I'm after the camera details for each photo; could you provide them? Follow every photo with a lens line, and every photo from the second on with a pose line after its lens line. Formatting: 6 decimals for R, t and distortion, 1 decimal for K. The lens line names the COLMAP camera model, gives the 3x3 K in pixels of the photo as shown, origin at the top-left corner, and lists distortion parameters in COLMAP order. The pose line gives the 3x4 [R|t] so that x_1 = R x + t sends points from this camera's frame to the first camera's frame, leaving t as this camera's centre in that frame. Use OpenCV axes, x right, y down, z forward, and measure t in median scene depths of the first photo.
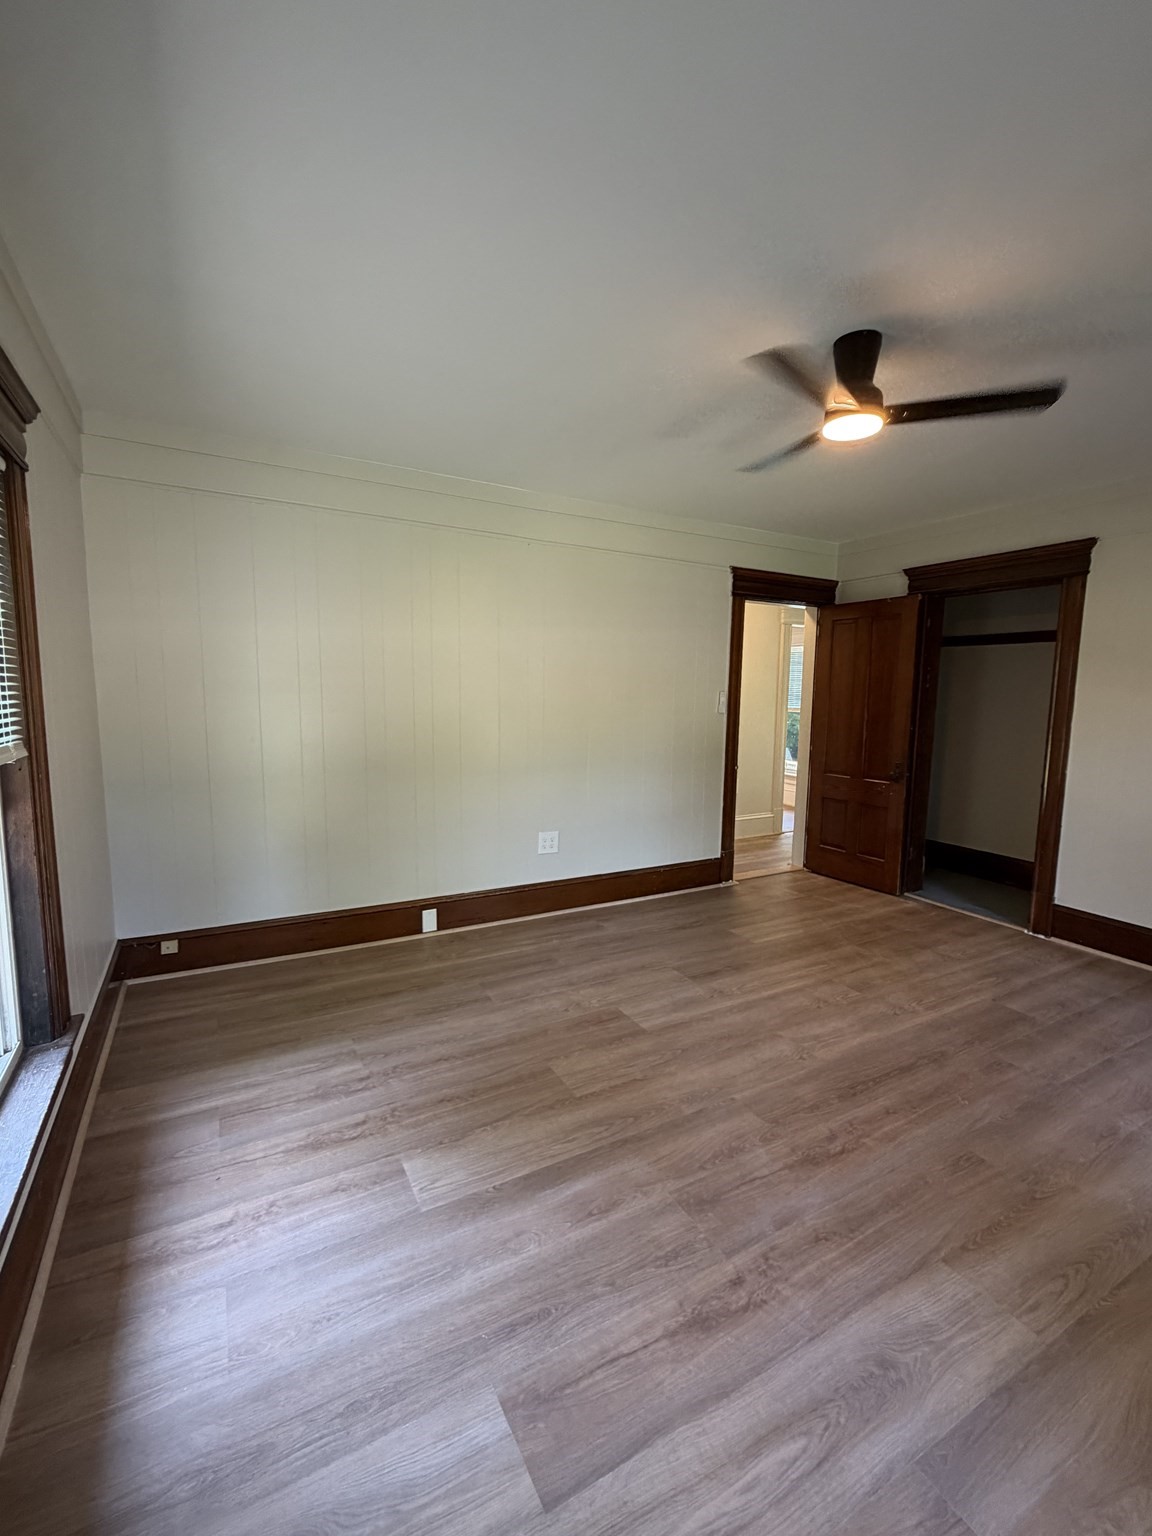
lens RADIAL K [[666.8, 0, 577.2], [0, 666.8, 771.0], [0, 0, 1]] dist [-0.000190, -0.000015]
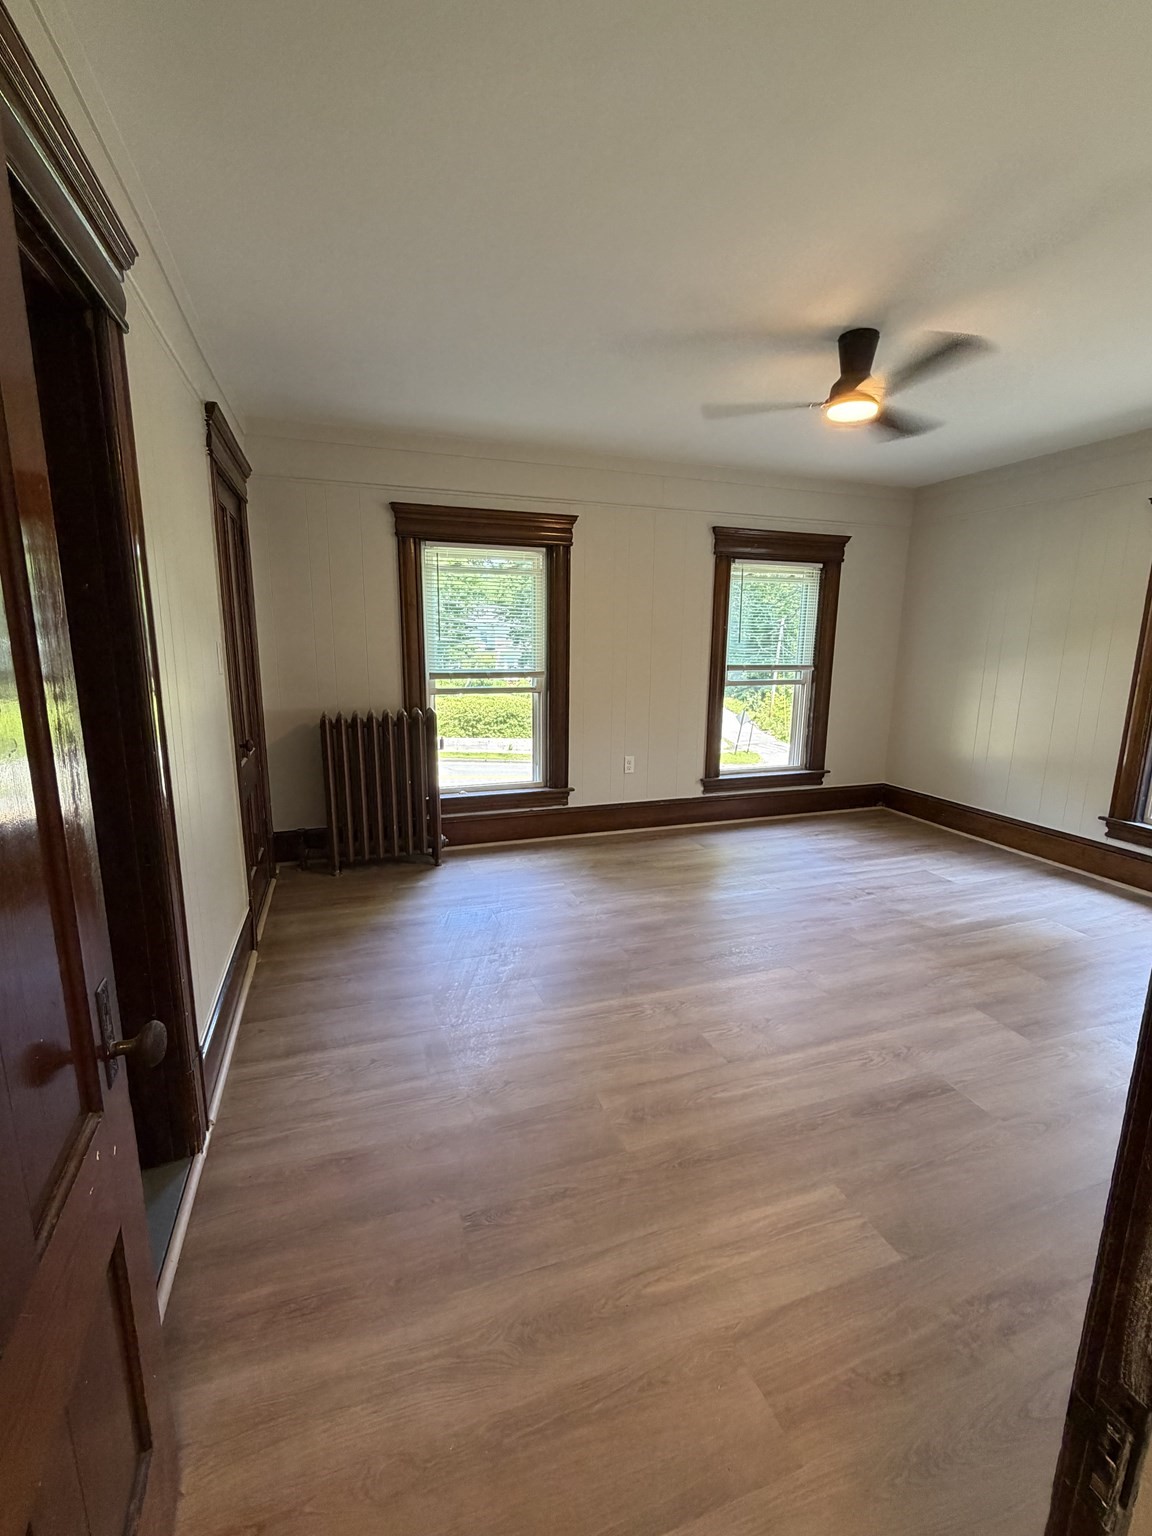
lens RADIAL K [[659.8, 0, 585.9], [0, 659.8, 772.6], [0, 0, 1]] dist [0.000919, 0.000710]
pose [[-0.986946, -0.058710, 0.149969, 0.487460], [-0.007962, 0.947835, 0.318662, -0.198224], [-0.160854, 0.313308, -0.935929, 1.729588]]
